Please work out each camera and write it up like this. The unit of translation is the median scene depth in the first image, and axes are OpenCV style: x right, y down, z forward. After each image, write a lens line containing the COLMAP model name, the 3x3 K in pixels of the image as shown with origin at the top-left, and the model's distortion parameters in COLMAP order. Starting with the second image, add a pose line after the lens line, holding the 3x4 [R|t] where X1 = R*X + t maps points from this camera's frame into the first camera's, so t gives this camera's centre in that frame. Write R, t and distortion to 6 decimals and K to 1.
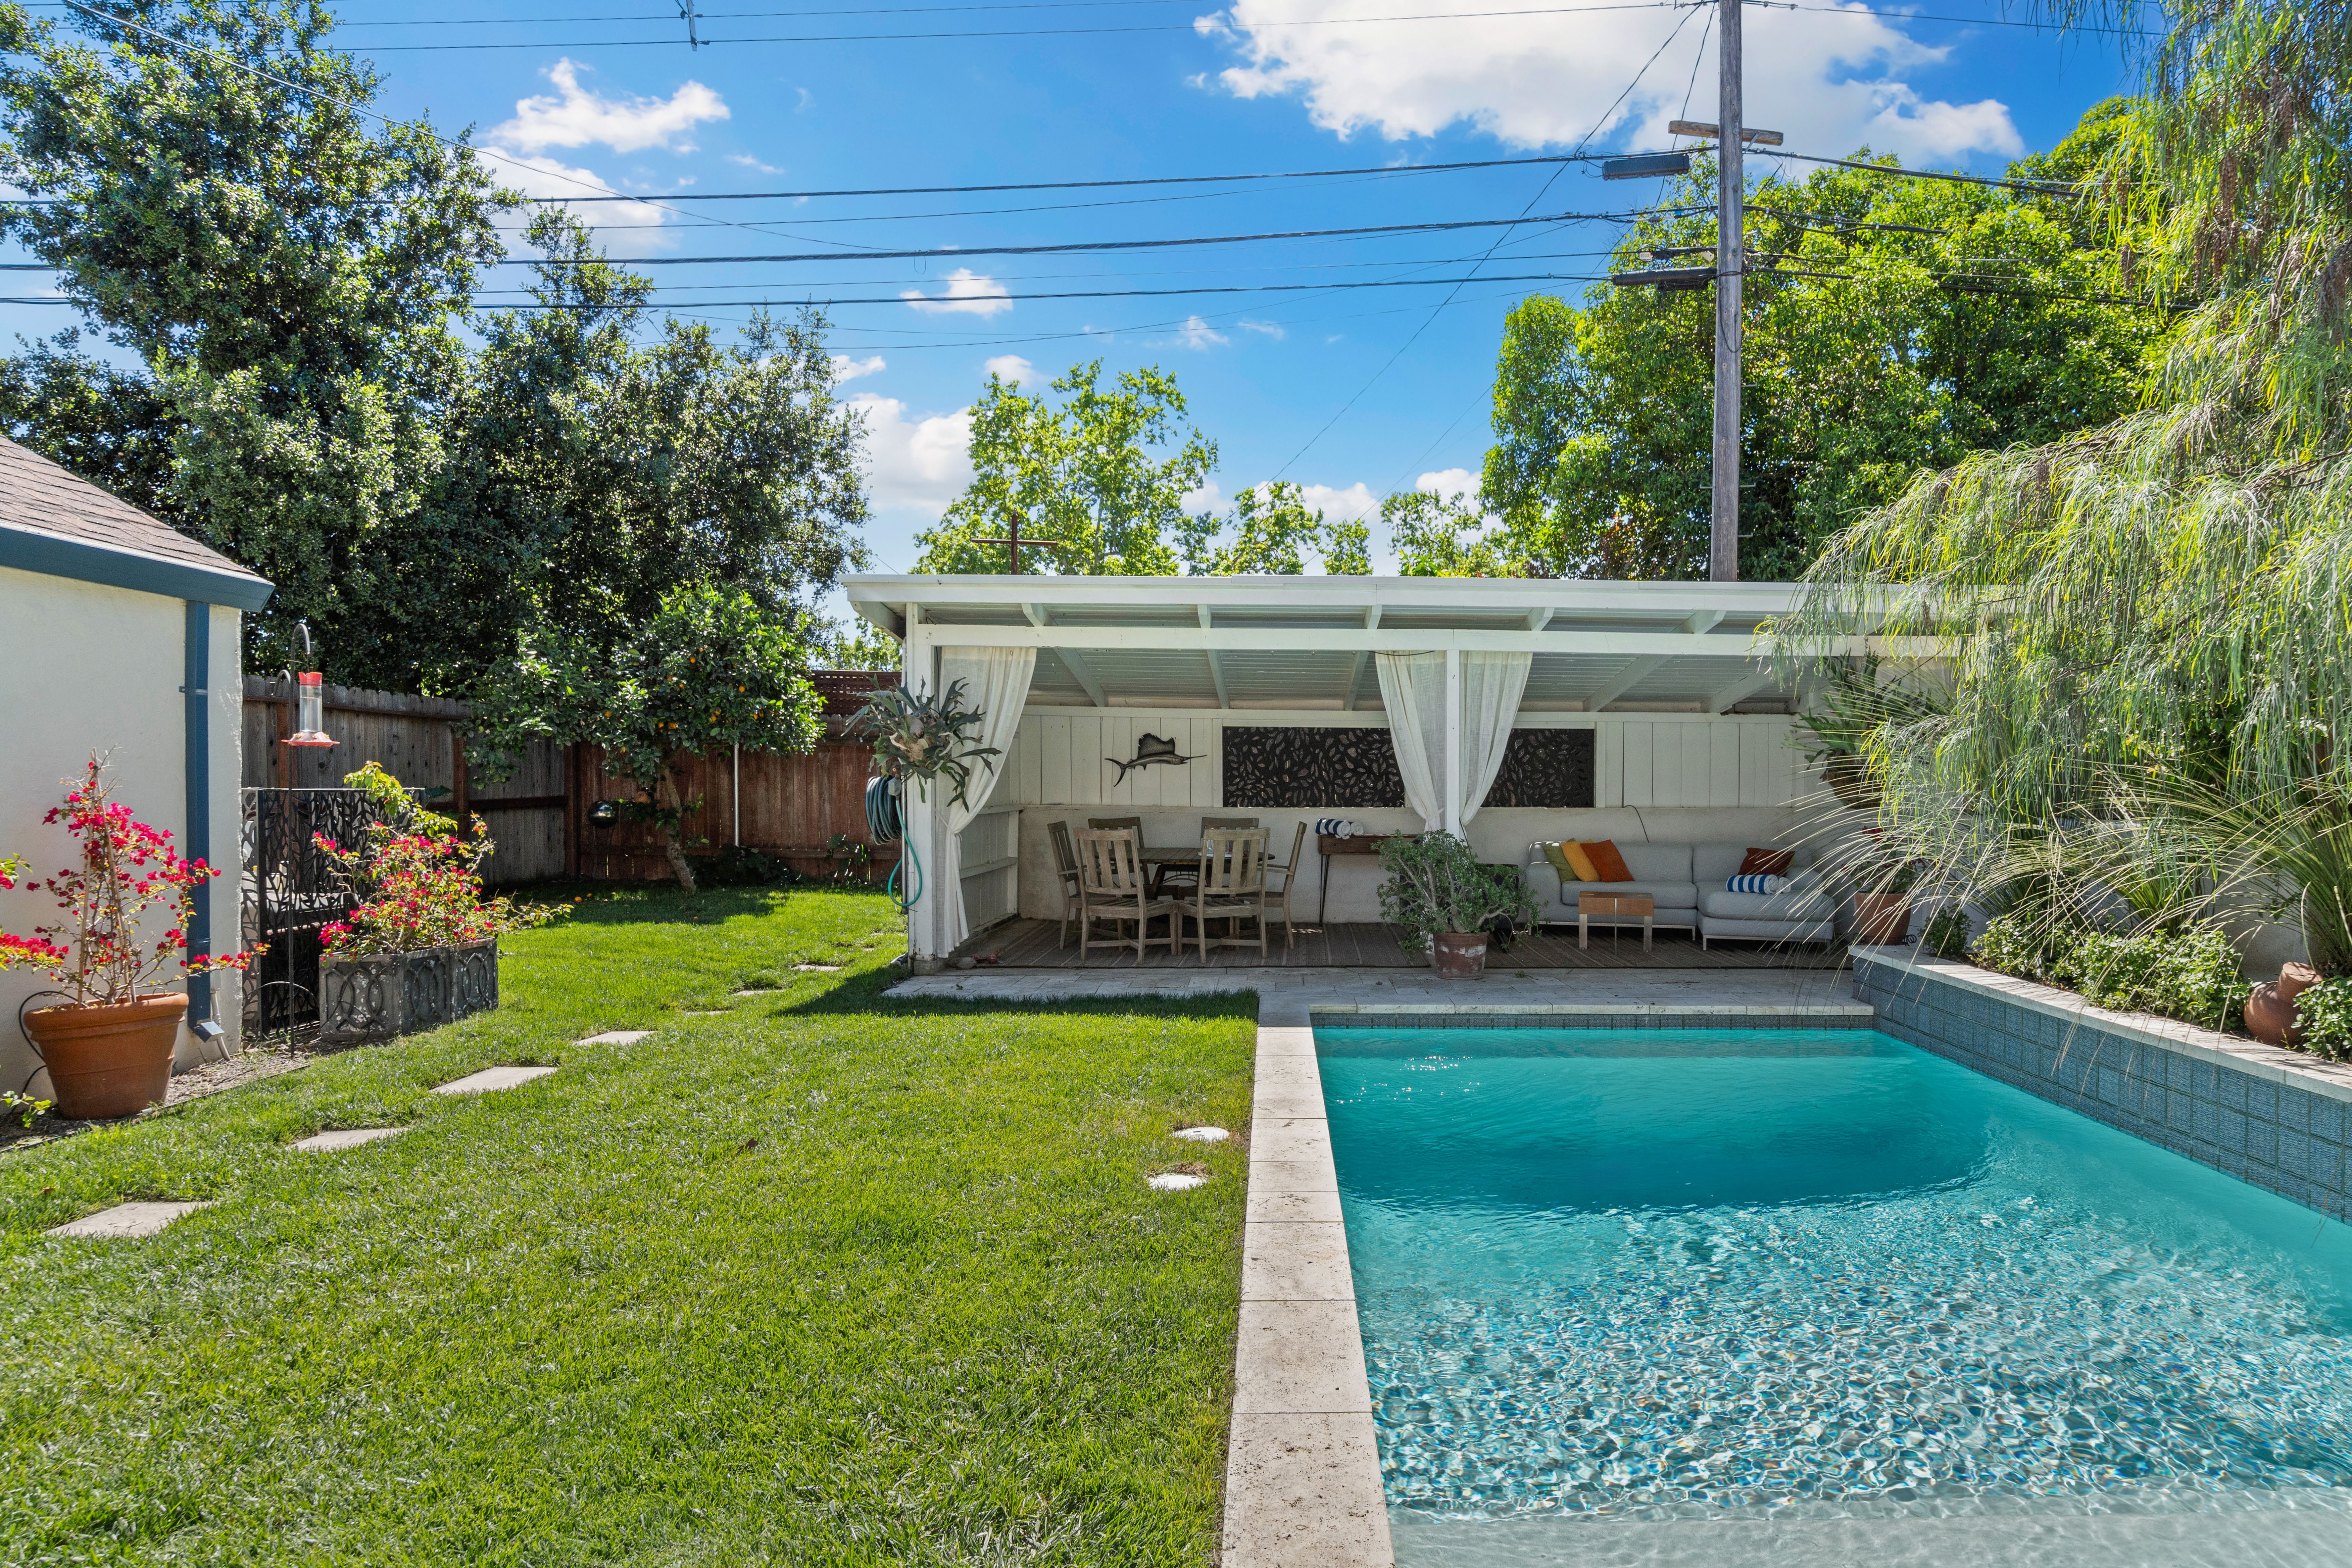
lens RADIAL K [[1354.0, 0, 1176.0], [0, 1354.0, 784.0], [0, 0, 1]] dist [0.000449, 0.000042]
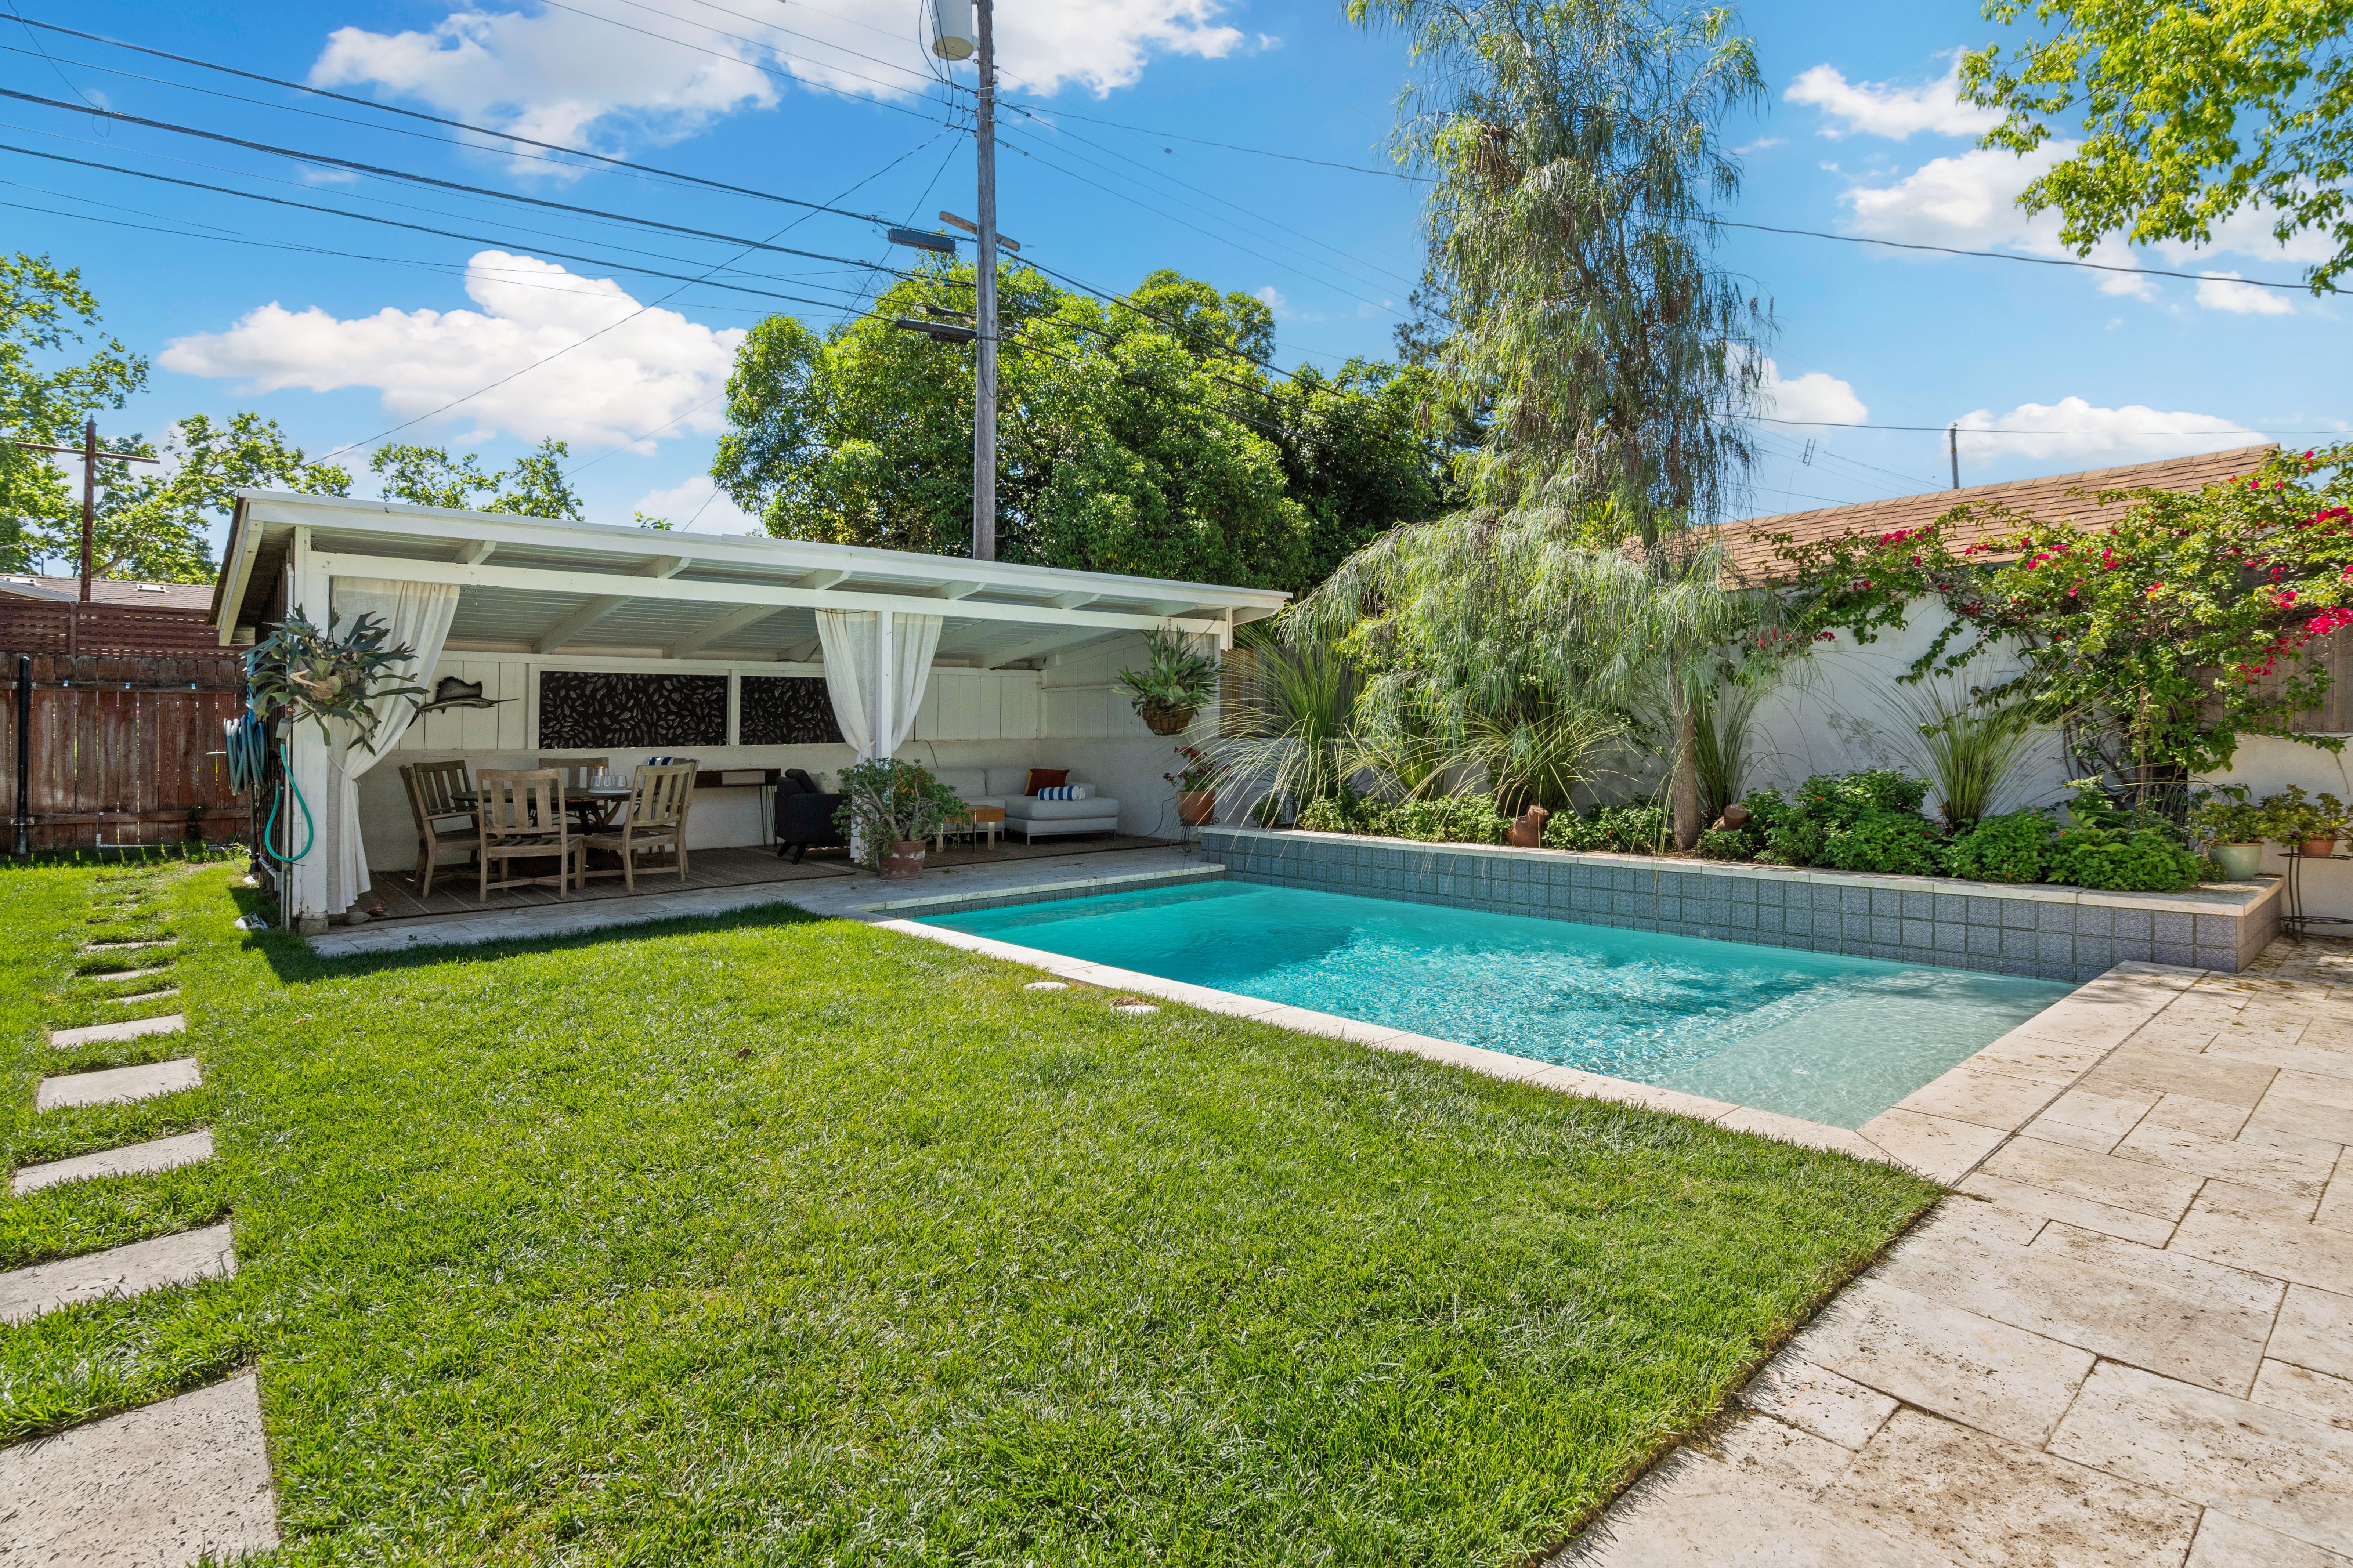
lens RADIAL K [[1142.3, 0, 1170.0], [0, 1142.3, 706.5], [0, 0, 1]] dist [-0.000908, 0.000470]
pose [[0.774155, 0.001410, 0.632994, -0.215804], [0.011072, 0.999814, -0.015769, 0.005498], [-0.632899, 0.019216, 0.773996, 0.035405]]
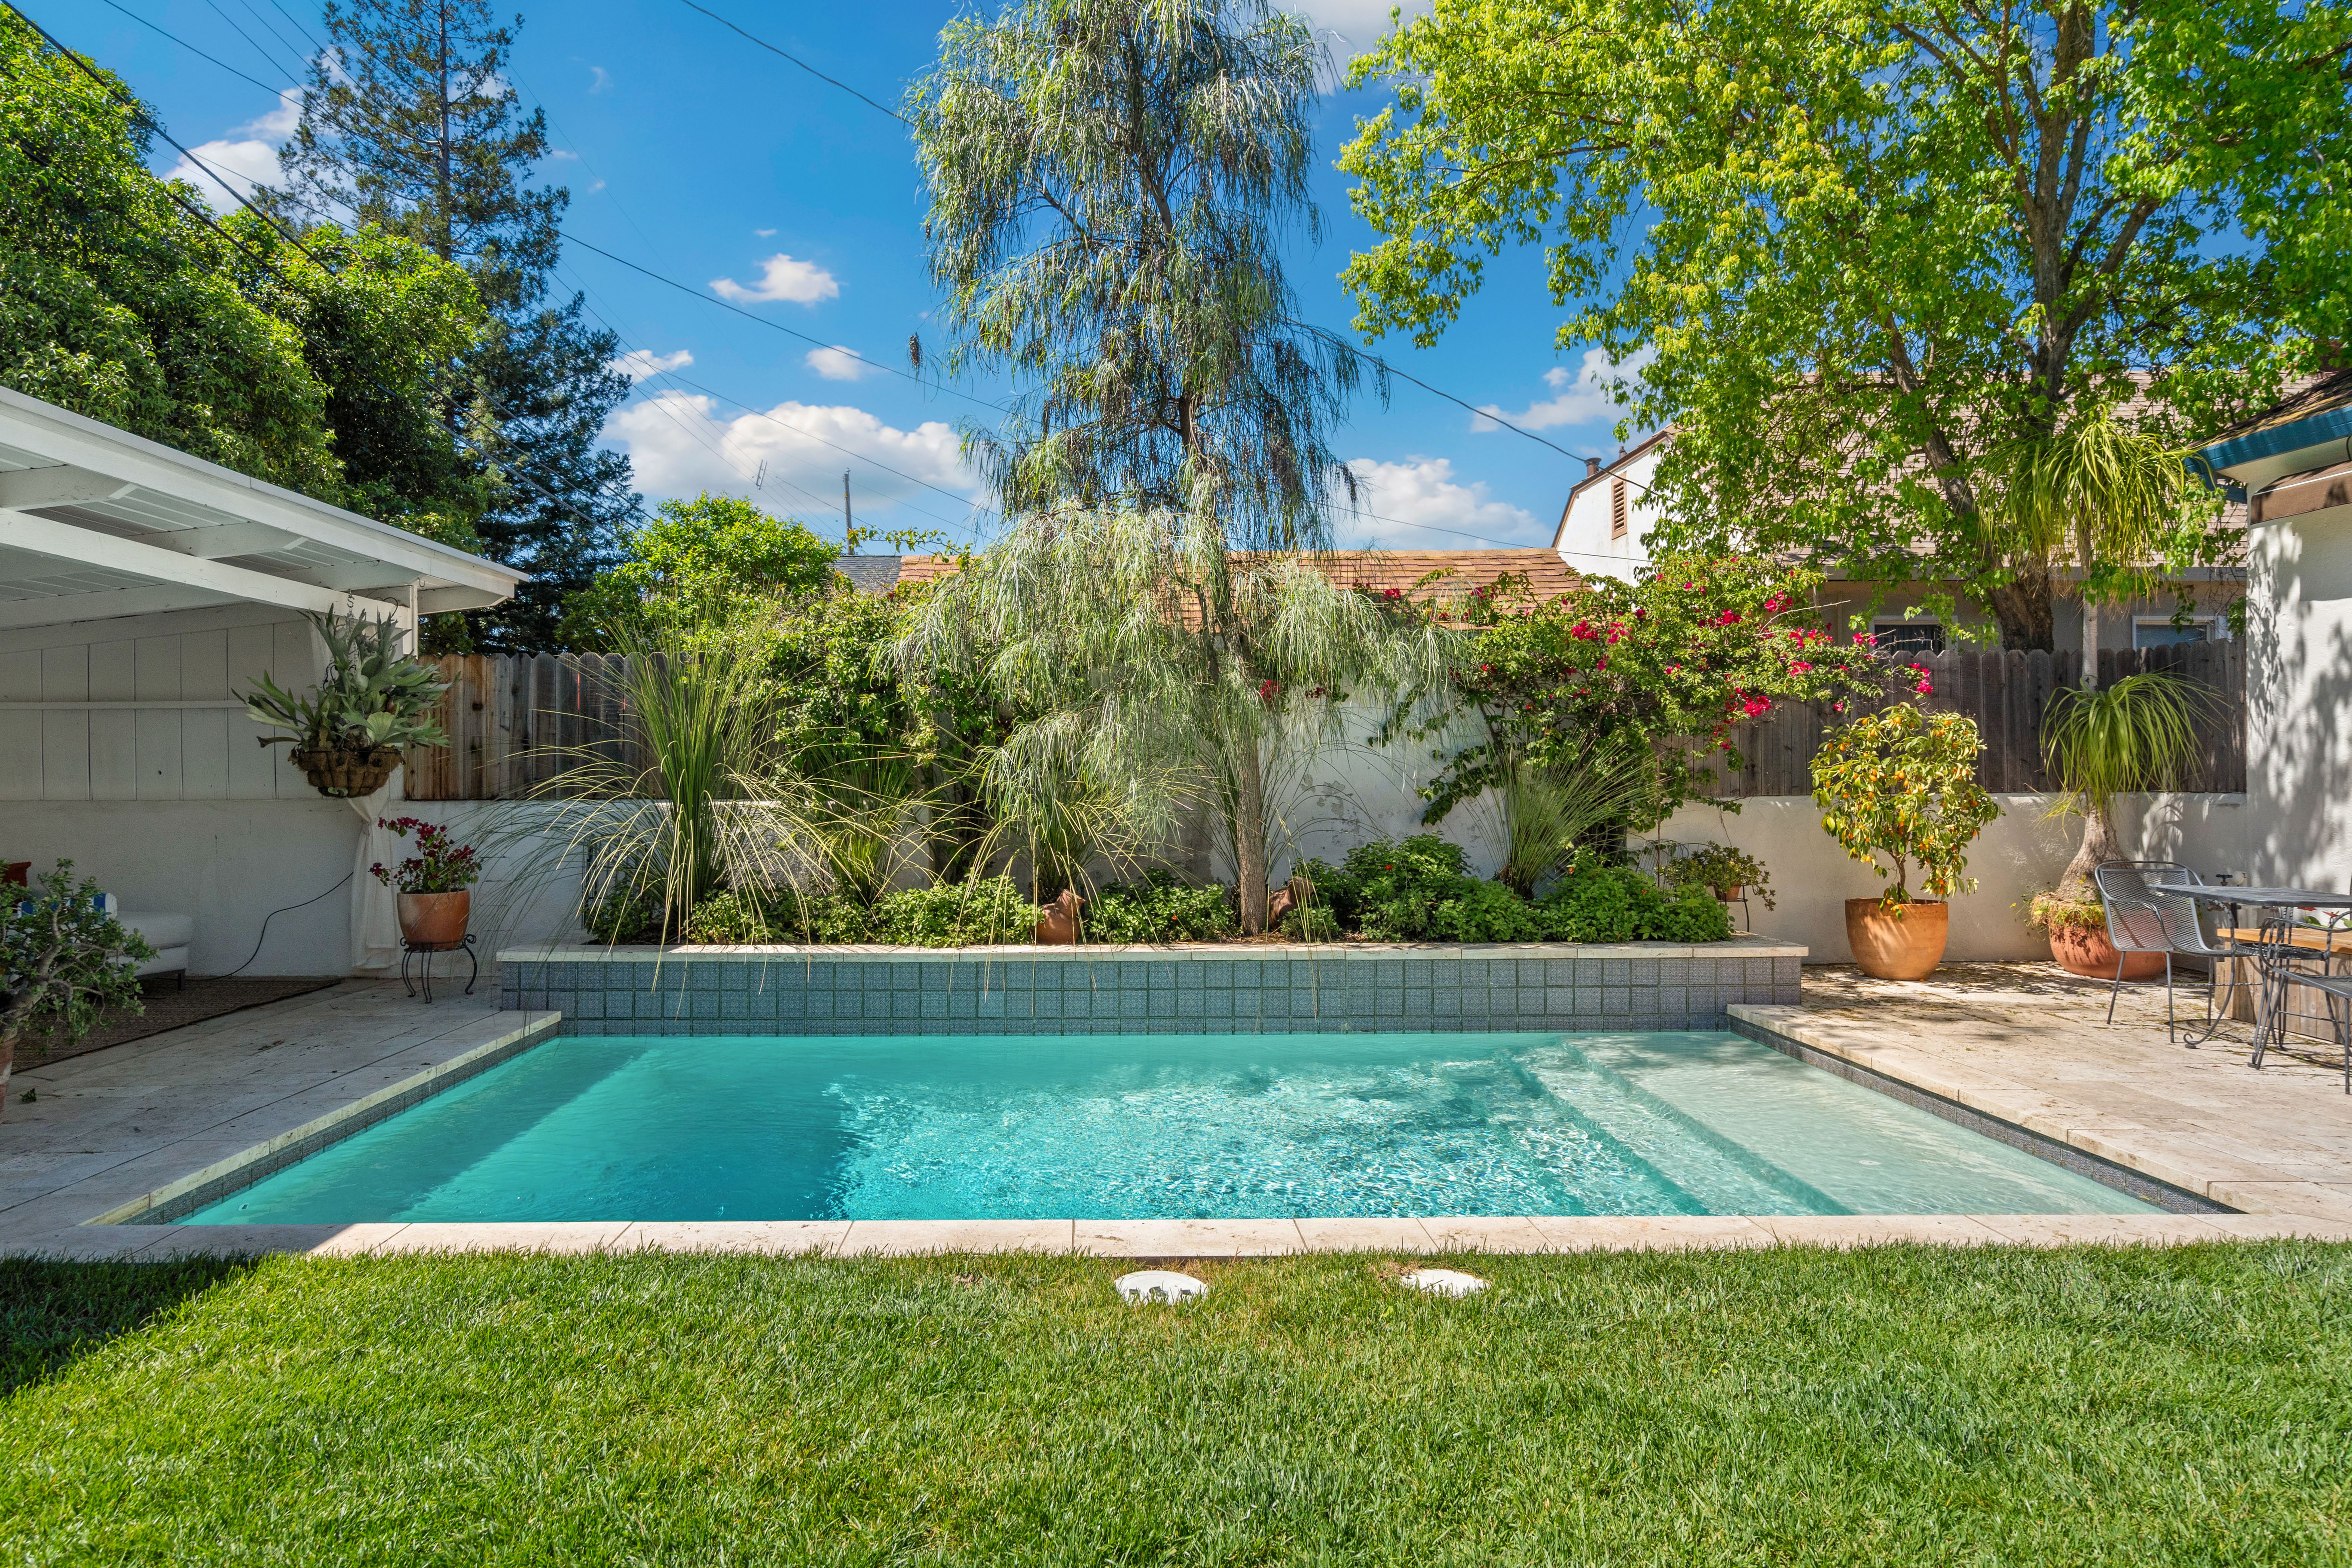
lens RADIAL K [[1388.0, 0, 1176.0], [0, 1388.0, 784.0], [0, 0, 1]] dist [-0.010887, -0.001156]
pose [[0.039021, -0.006220, 0.999219, -0.246702], [-0.002147, 0.999978, 0.006309, 0.003832], [-0.999236, -0.002391, 0.039006, 0.319360]]
